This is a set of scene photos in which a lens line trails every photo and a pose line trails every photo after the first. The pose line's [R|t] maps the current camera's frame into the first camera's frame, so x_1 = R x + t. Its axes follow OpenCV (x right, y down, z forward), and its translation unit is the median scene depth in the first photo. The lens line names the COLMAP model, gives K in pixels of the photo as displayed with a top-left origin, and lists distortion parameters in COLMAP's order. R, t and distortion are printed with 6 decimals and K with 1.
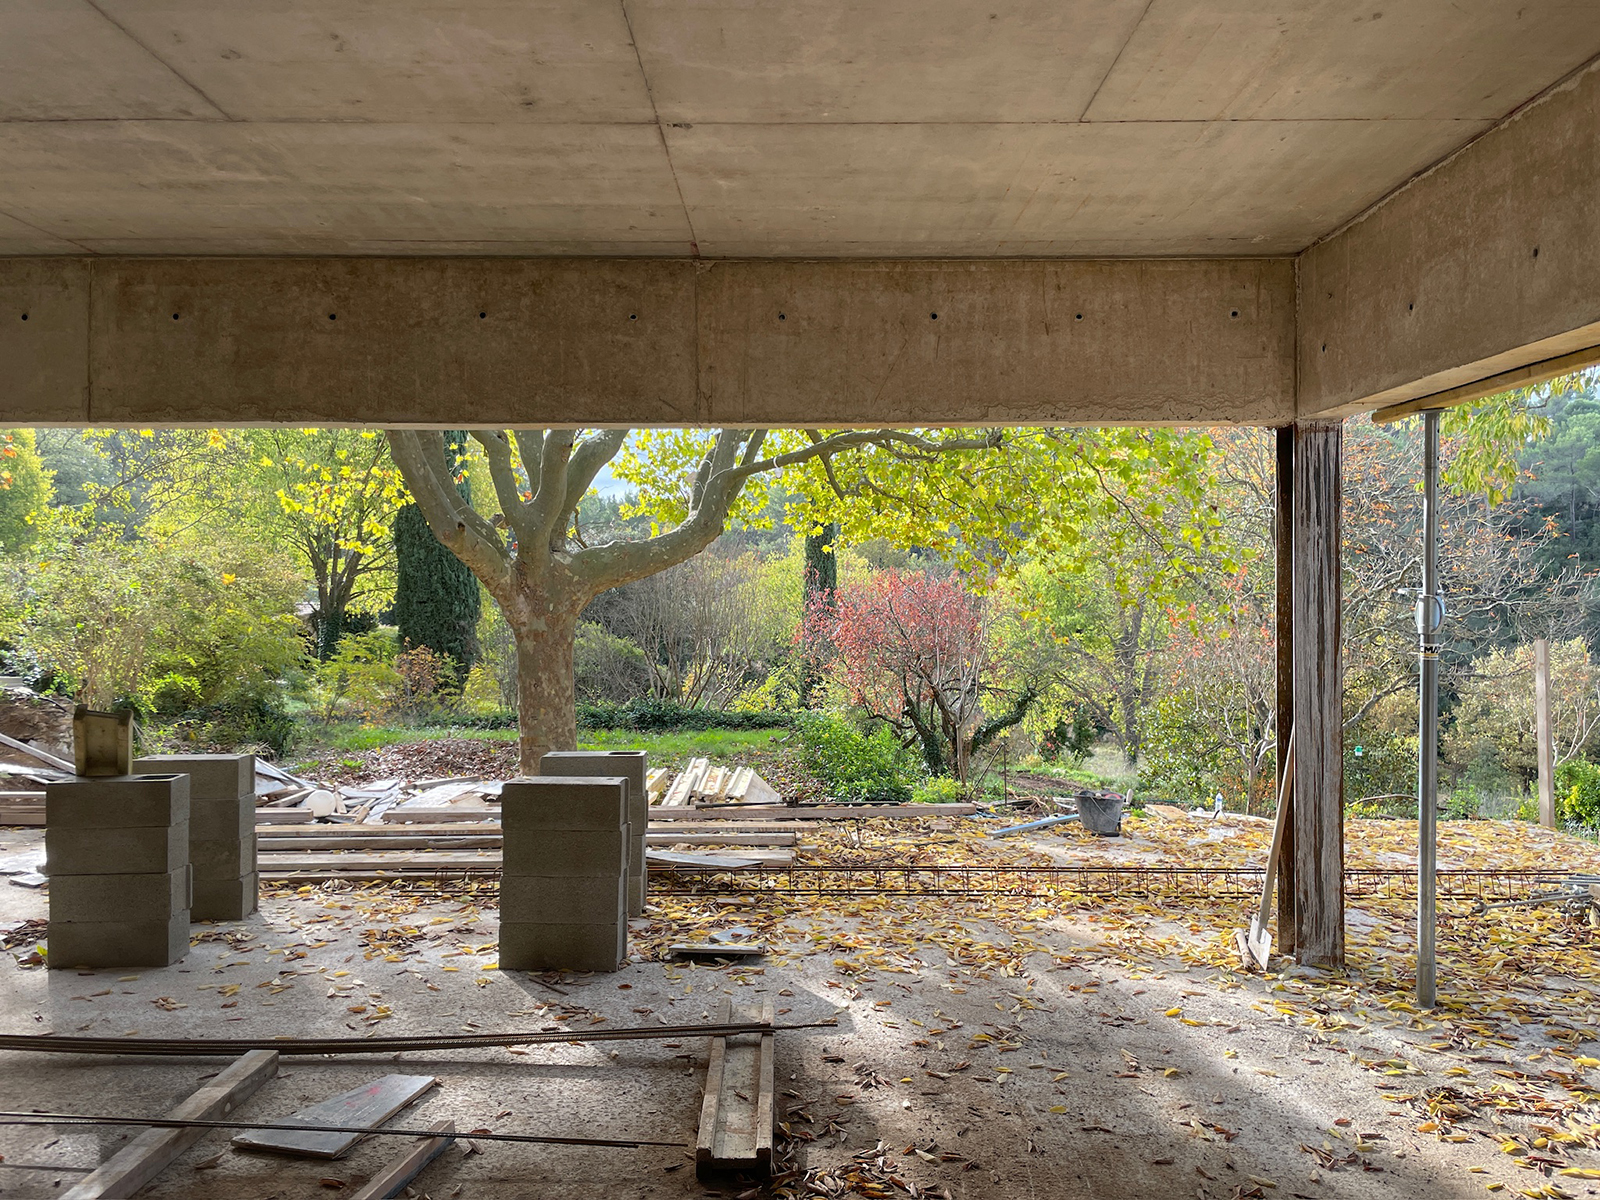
lens RADIAL K [[1185.5, 0, 800.0], [0, 1185.5, 600.0], [0, 0, 1]] dist [0.005210, -0.002089]
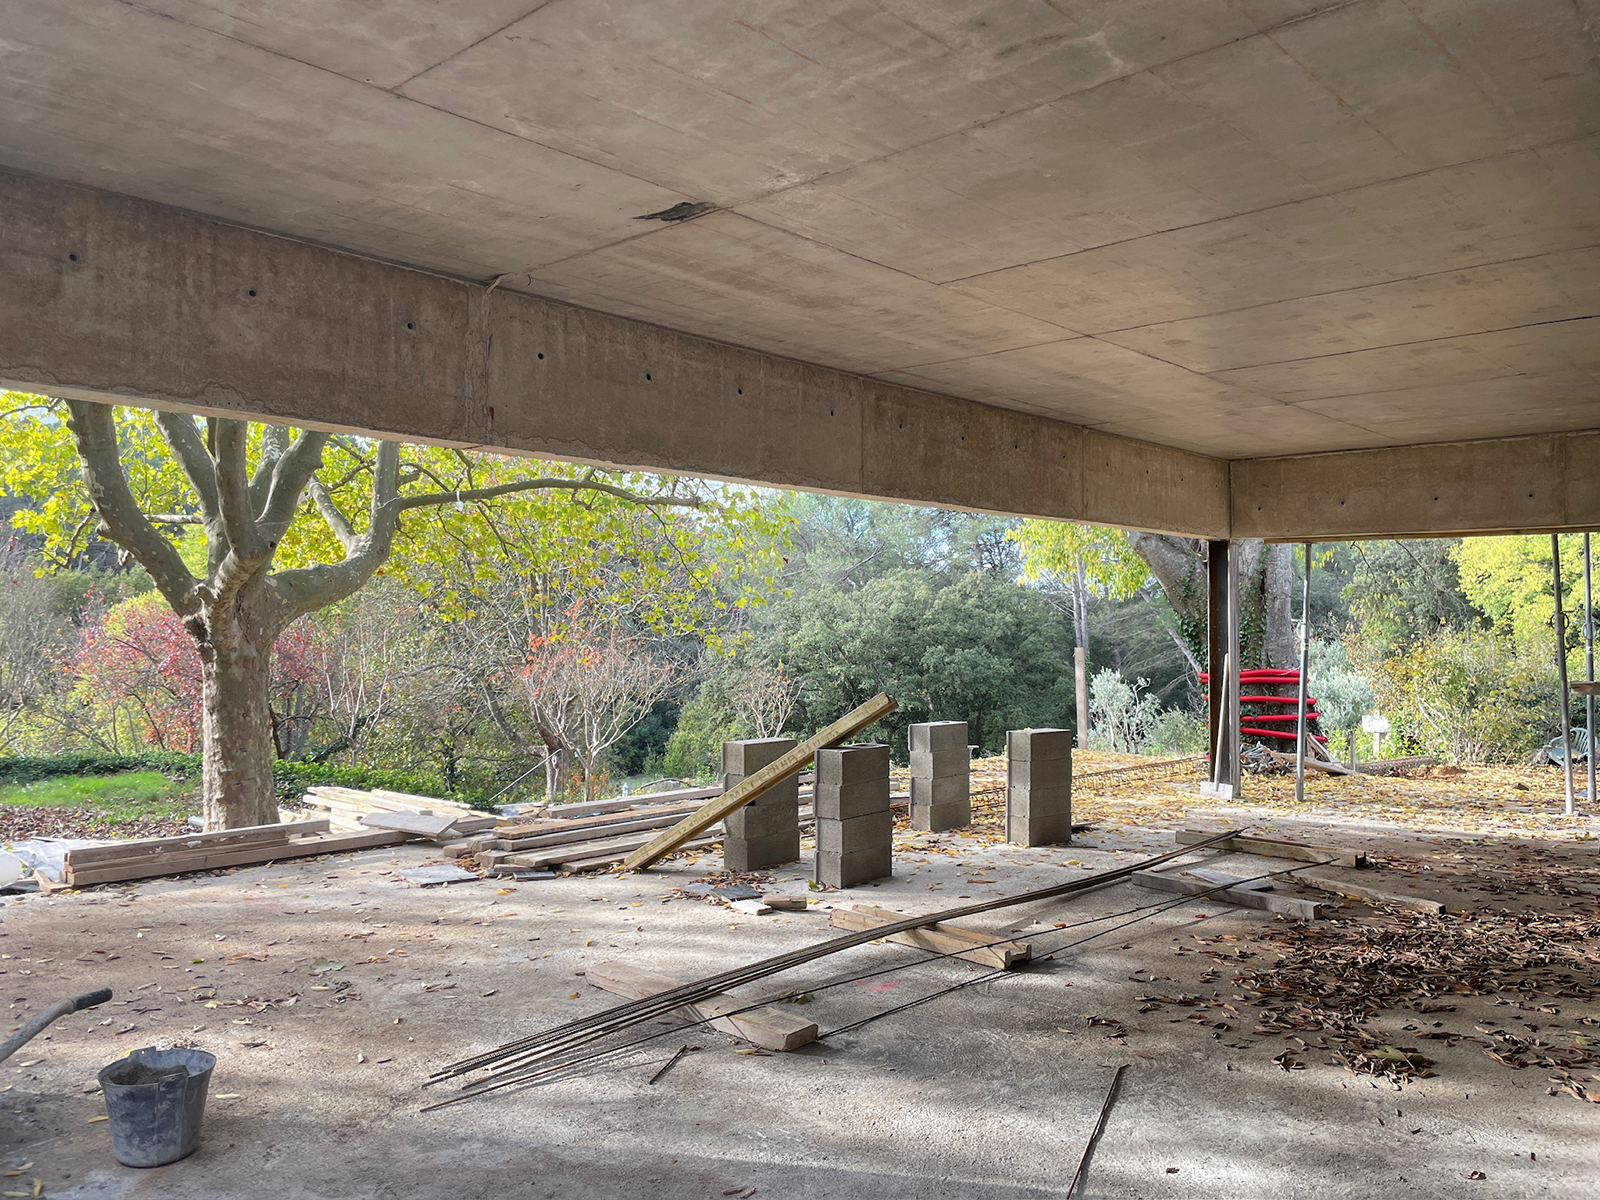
lens RADIAL K [[1185.5, 0, 800.0], [0, 1185.5, 600.0], [0, 0, 1]] dist [0.005210, -0.002089]
pose [[0.695059, 0.013074, 0.718834, -1.645701], [0.002113, 0.999793, -0.020228, 0.002917], [-0.718950, 0.015579, 0.694887, 0.082383]]
